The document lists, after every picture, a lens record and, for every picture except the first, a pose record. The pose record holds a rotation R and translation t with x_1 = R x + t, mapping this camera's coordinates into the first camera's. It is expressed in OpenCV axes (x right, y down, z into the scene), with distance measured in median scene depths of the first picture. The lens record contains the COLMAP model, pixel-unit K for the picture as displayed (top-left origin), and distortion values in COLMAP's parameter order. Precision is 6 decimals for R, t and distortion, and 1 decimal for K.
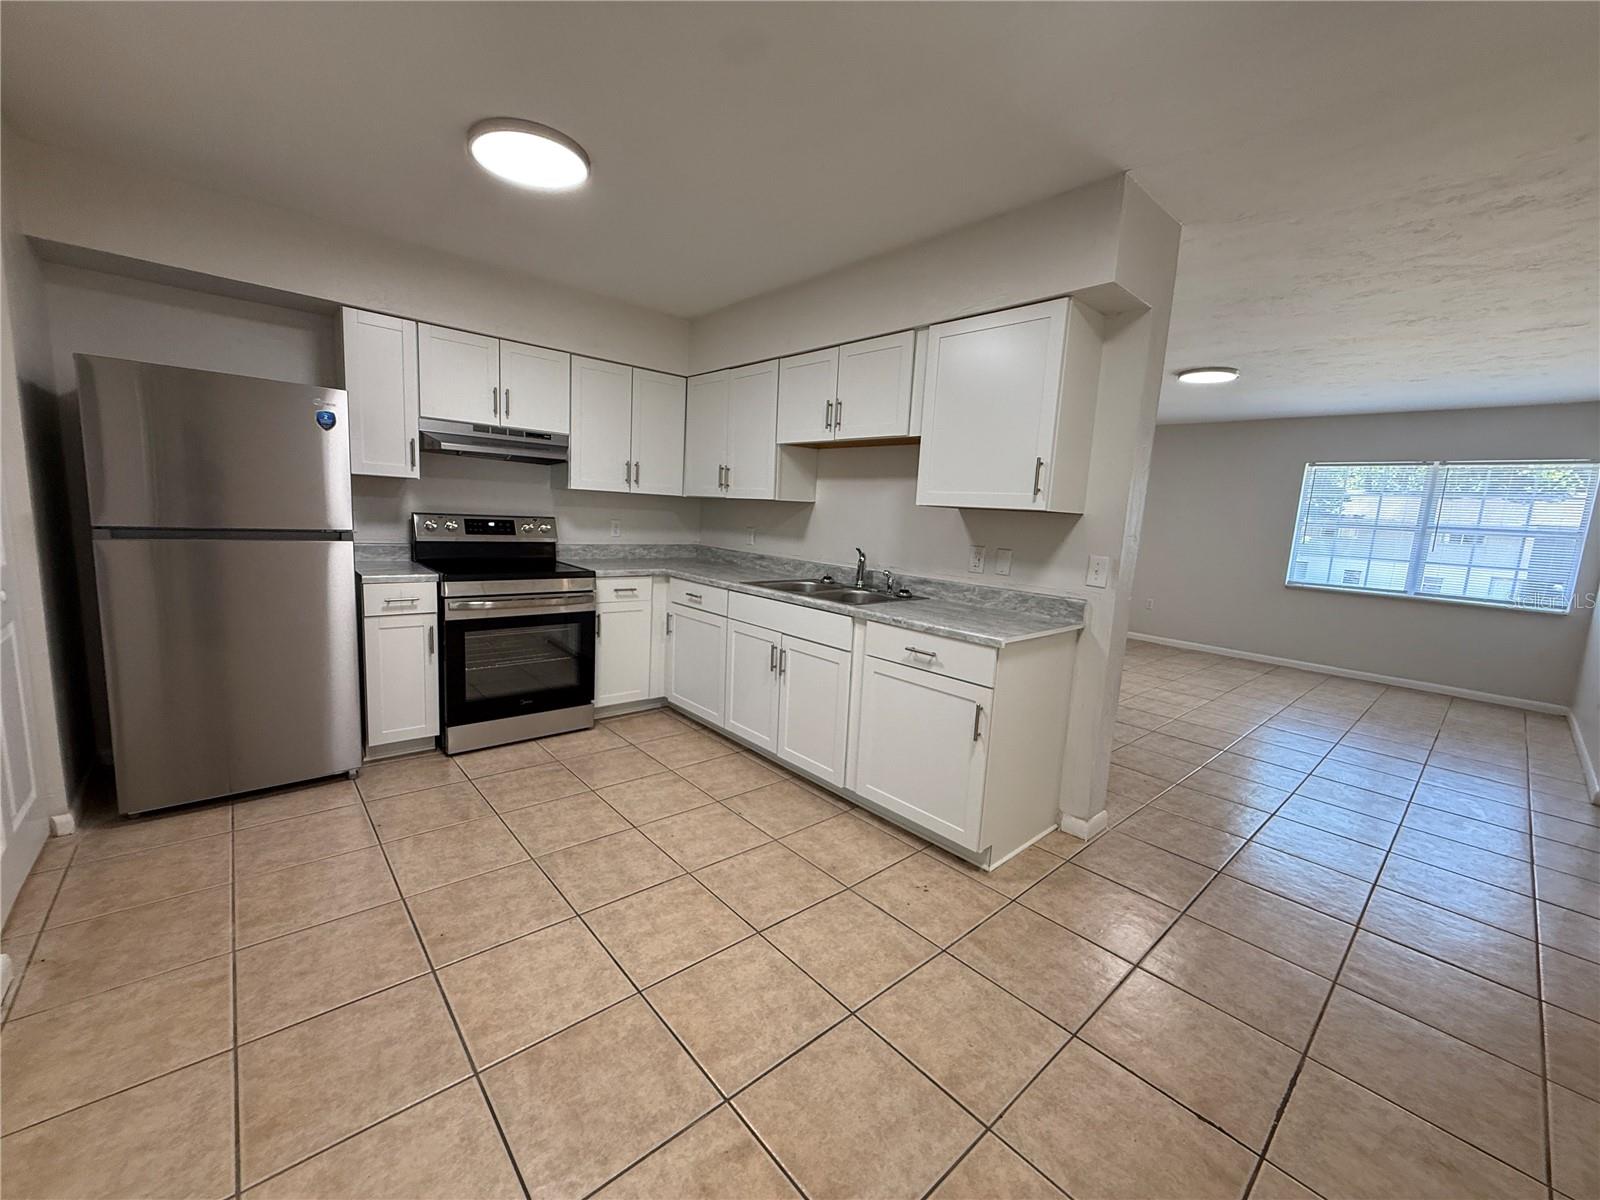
lens RADIAL K [[636.2, 0, 796.4], [0, 636.2, 599.6], [0, 0, 1]] dist [0.000199, 0.000119]
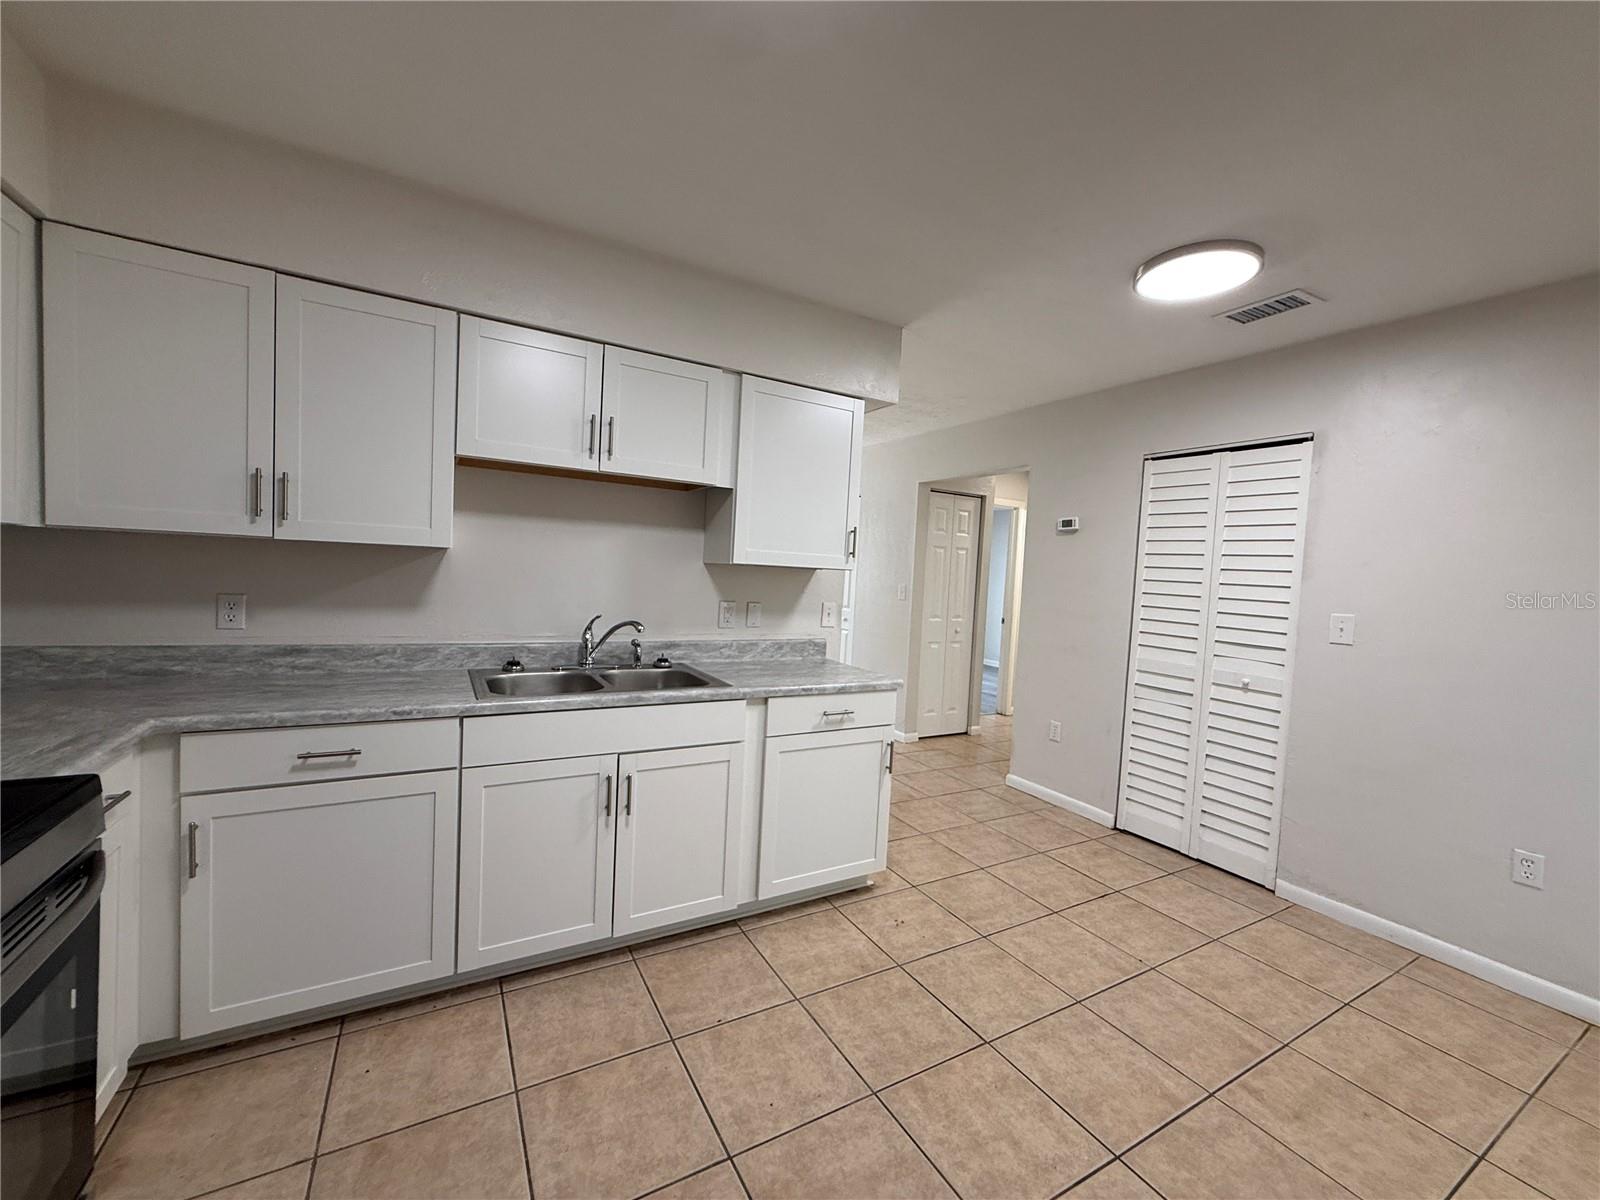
lens RADIAL K [[634.8, 0, 795.7], [0, 634.8, 601.5], [0, 0, 1]] dist [-0.001414, -0.000330]
pose [[0.209127, -0.088015, 0.973919, -0.709578], [0.099469, 0.992690, 0.068352, -0.153036], [-0.972816, 0.082580, 0.216353, 0.749792]]
